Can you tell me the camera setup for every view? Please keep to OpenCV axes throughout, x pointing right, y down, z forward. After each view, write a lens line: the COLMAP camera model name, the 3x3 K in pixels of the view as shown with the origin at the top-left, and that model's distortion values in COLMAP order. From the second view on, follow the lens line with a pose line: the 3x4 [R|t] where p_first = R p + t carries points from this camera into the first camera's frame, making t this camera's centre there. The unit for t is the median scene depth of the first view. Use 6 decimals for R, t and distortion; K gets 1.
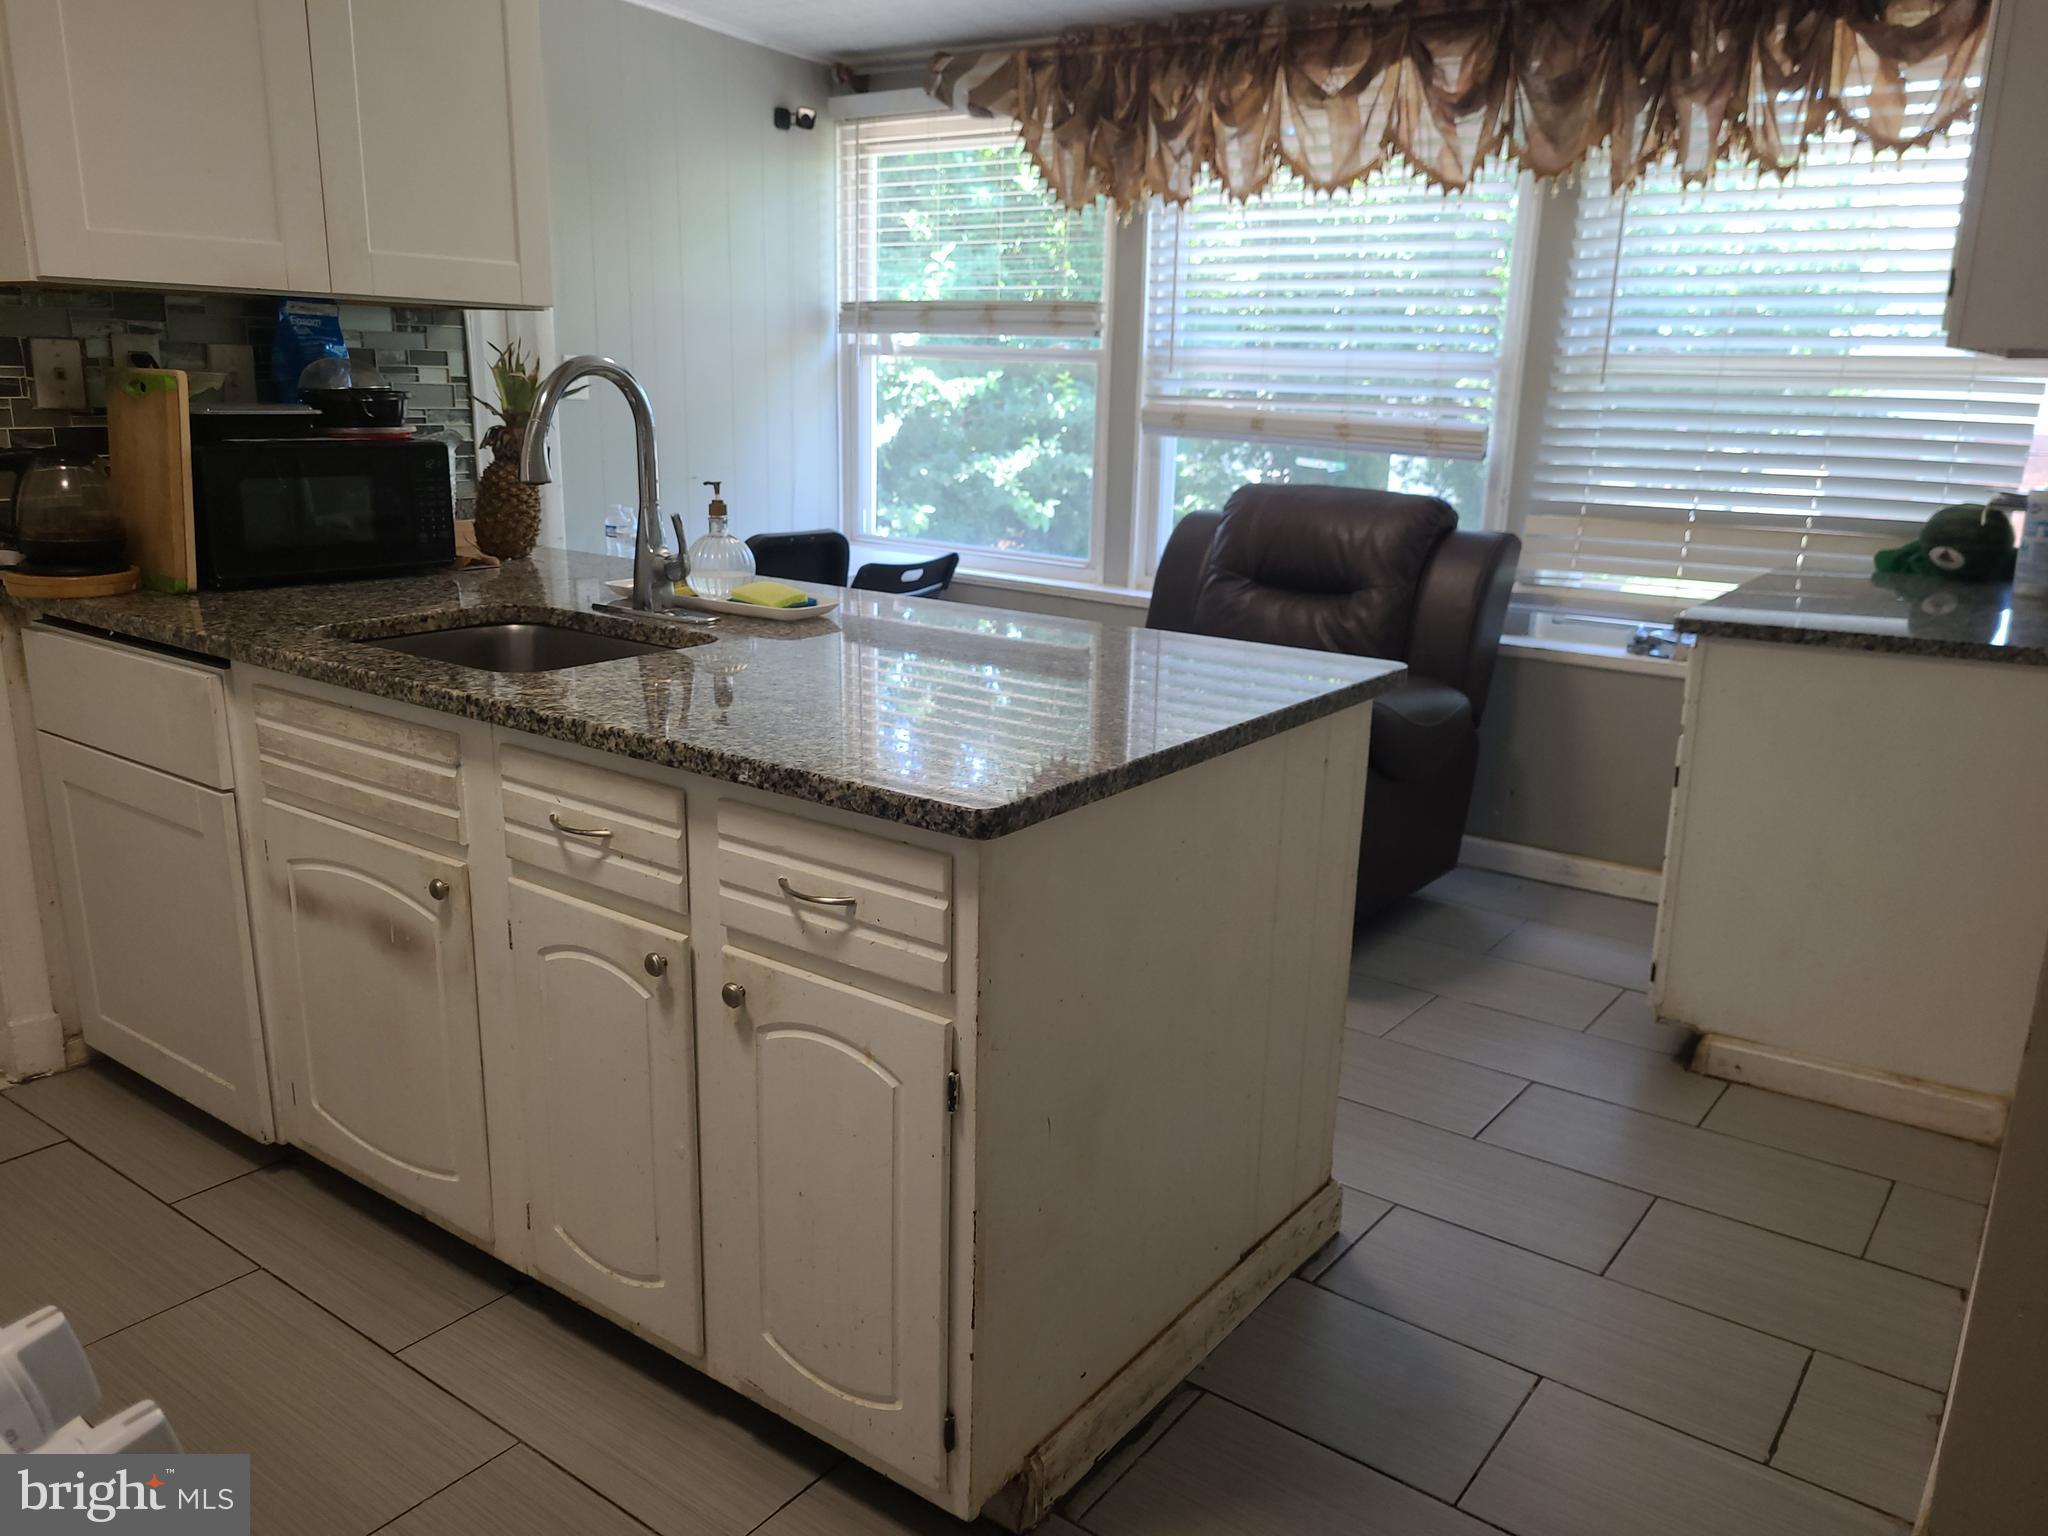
lens RADIAL K [[1565.2, 0, 1027.1], [0, 1565.2, 766.8], [0, 0, 1]] dist [0.047667, -0.034124]
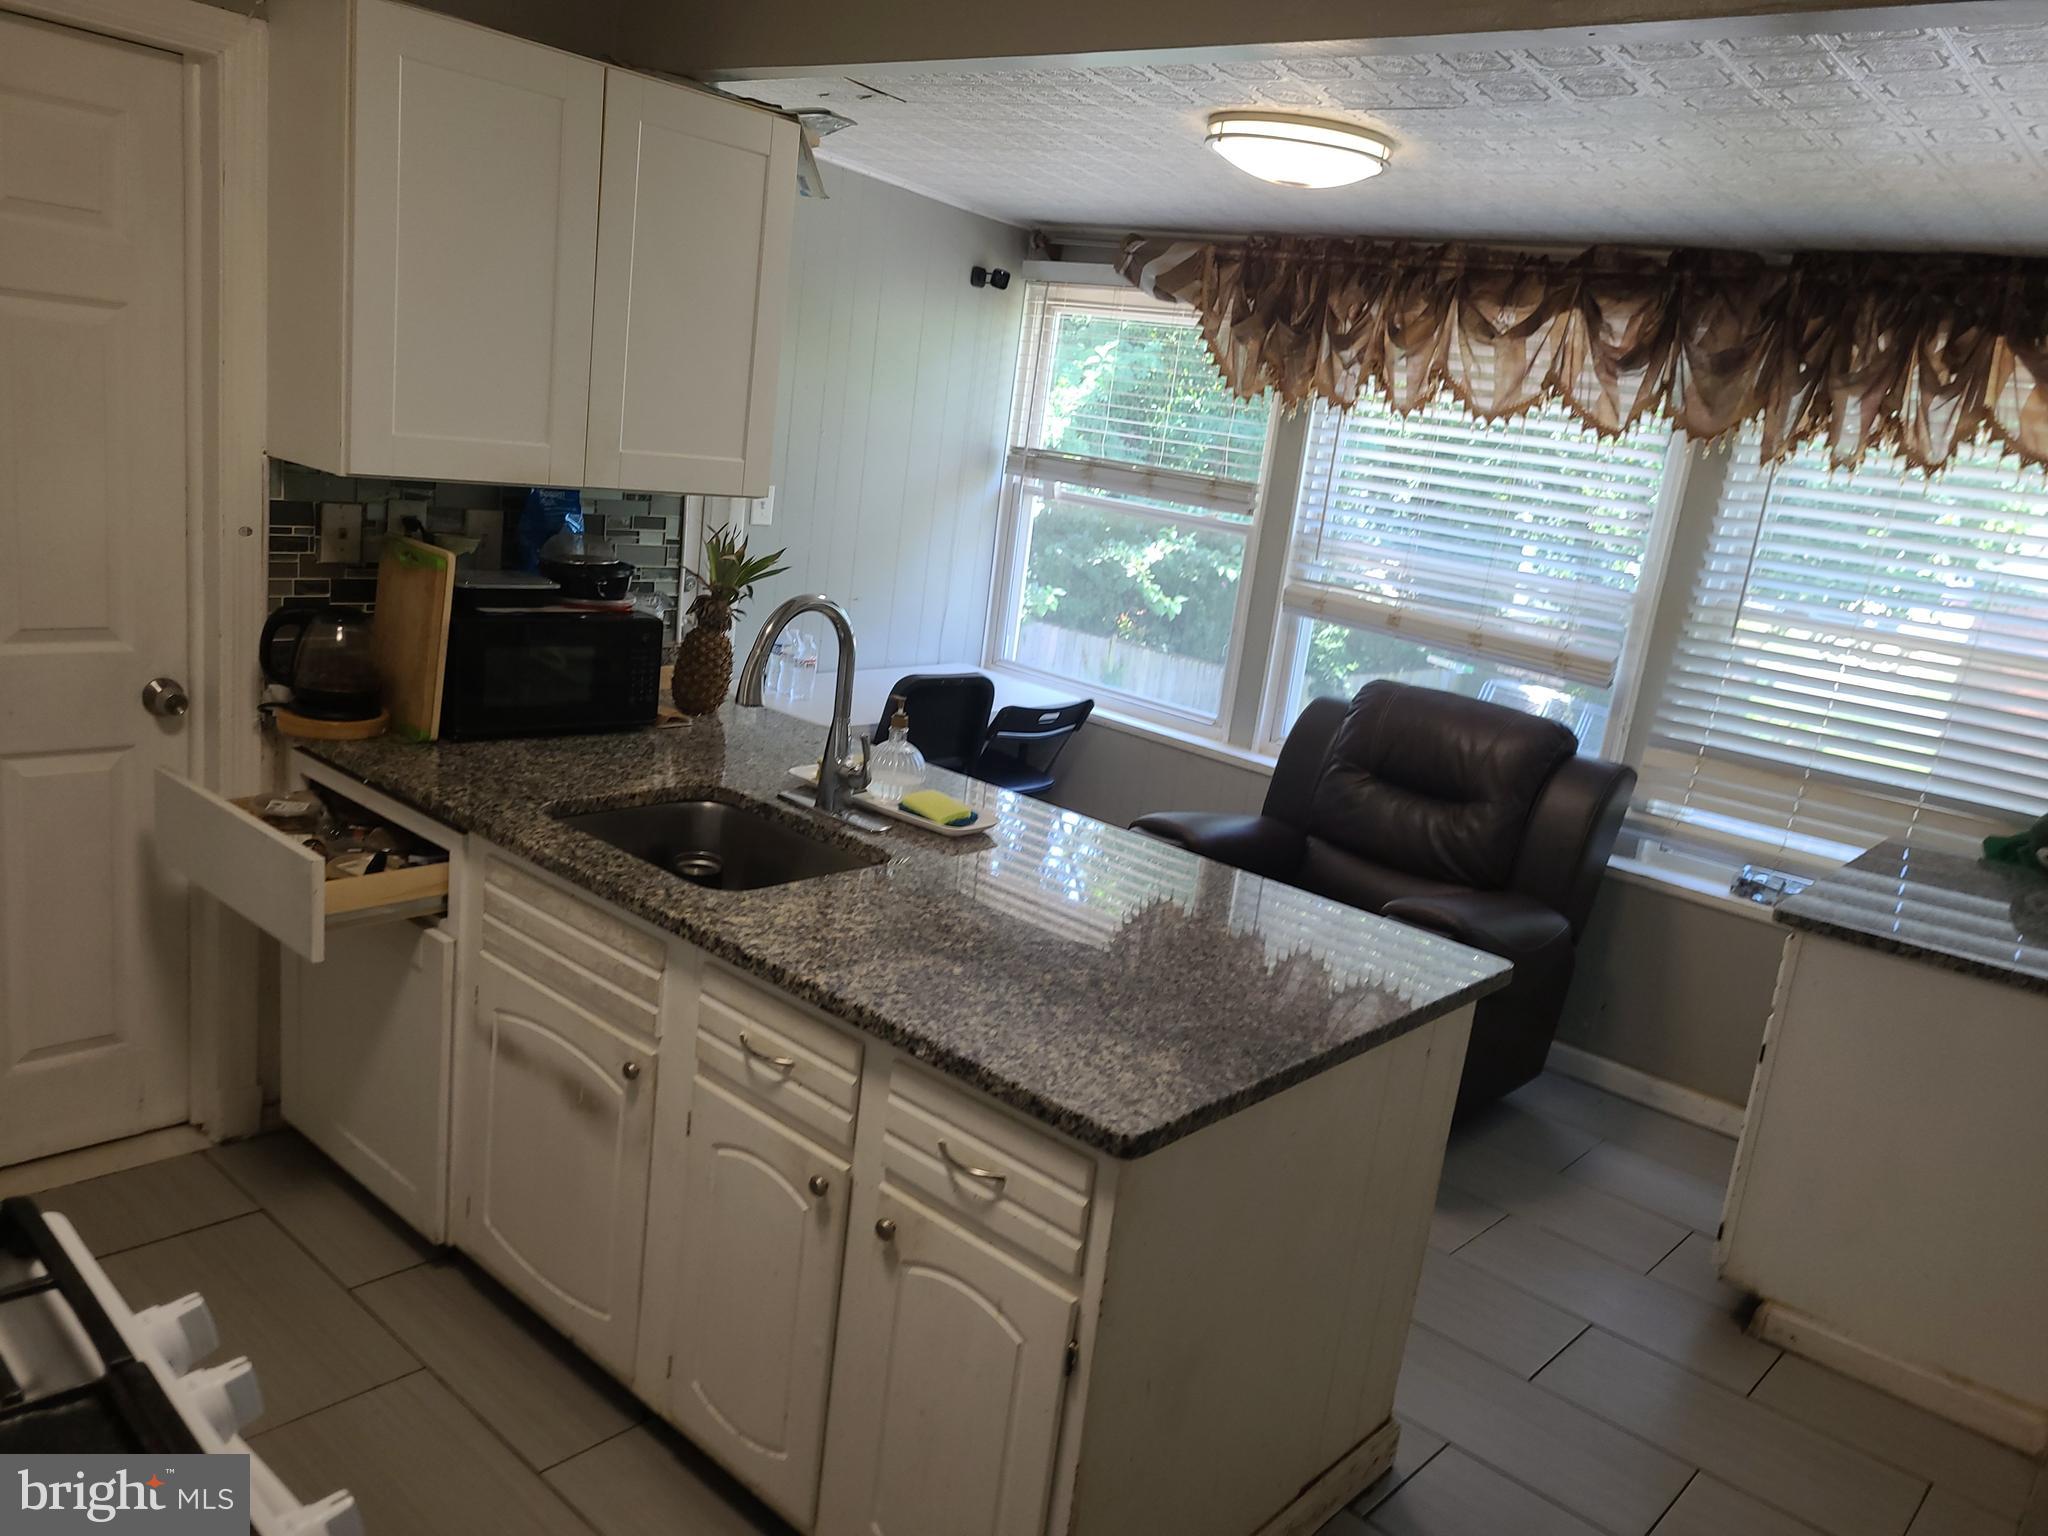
lens RADIAL K [[1558.6, 0, 1024.0], [0, 1558.6, 768.0], [0, 0, 1]] dist [0.054138, -0.042413]
pose [[0.991325, 0.115973, -0.061852, -0.028112], [-0.117284, 0.992935, -0.017994, -0.090780], [0.059328, 0.025092, 0.997923, -0.070055]]
